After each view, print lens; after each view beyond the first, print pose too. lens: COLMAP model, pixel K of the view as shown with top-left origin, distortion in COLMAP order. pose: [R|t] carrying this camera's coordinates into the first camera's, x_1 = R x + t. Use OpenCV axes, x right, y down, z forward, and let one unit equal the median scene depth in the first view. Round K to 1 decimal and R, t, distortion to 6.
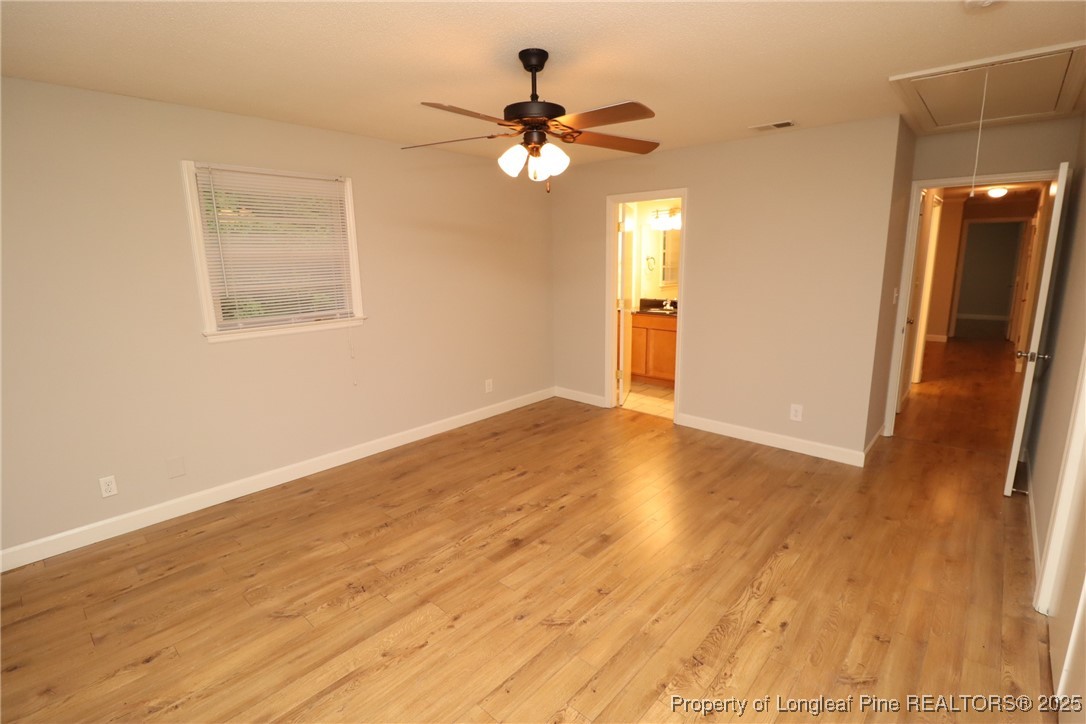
lens RADIAL K [[503.0, 0, 555.1], [0, 503.0, 358.5], [0, 0, 1]] dist [0.004492, -0.014519]
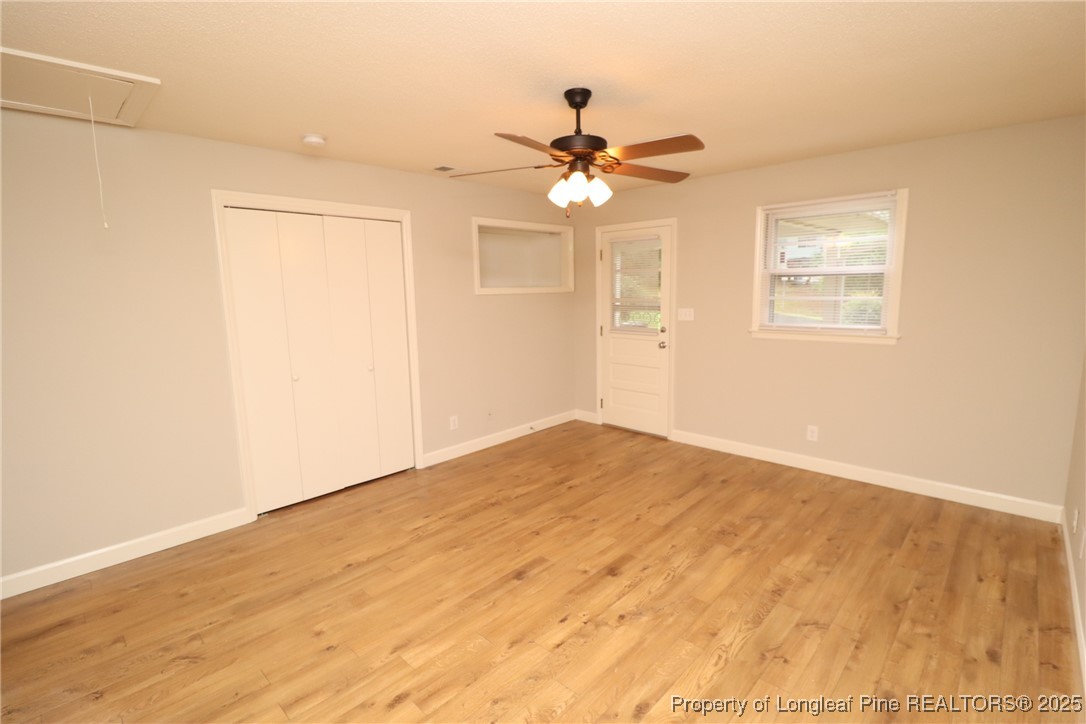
lens RADIAL K [[503.0, 0, 555.1], [0, 503.0, 358.5], [0, 0, 1]] dist [0.004492, -0.014519]
pose [[-0.999137, 0.029095, 0.029646, -0.007970], [0.037263, 0.943161, 0.330239, -0.343906], [-0.018352, 0.331059, -0.943432, 1.785469]]
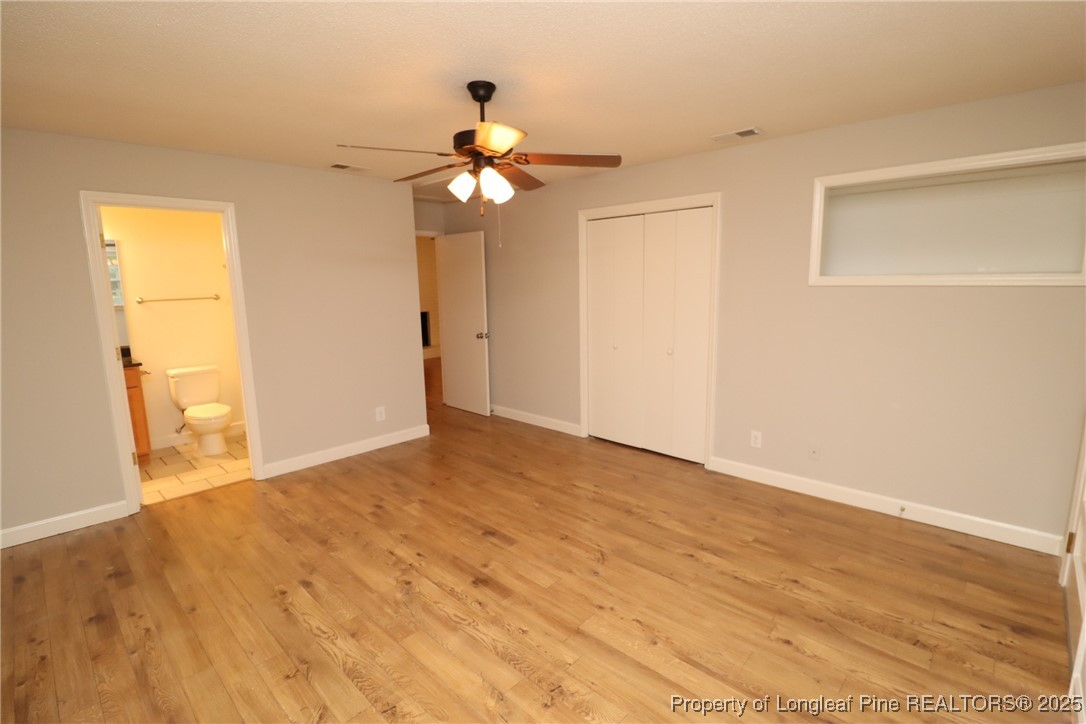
lens RADIAL K [[503.0, 0, 555.1], [0, 503.0, 358.5], [0, 0, 1]] dist [0.004492, -0.014519]
pose [[0.022780, -0.144521, 0.989239, -0.938238], [0.213278, 0.967420, 0.136422, -0.130351], [-0.976726, 0.207876, 0.052861, 0.734503]]
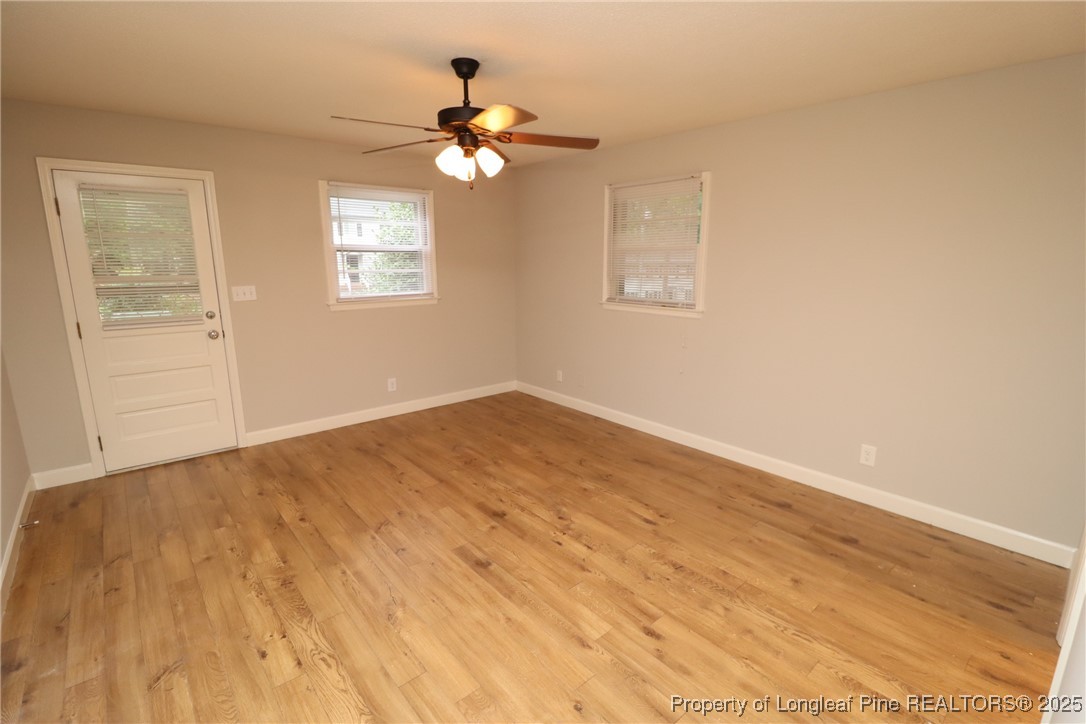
lens RADIAL K [[503.0, 0, 555.1], [0, 503.0, 358.5], [0, 0, 1]] dist [0.004492, -0.014519]
pose [[-0.122076, 0.212167, -0.969579, 0.895881], [-0.195921, 0.952512, 0.233100, -0.234599], [0.972991, 0.218417, -0.074711, 1.131384]]
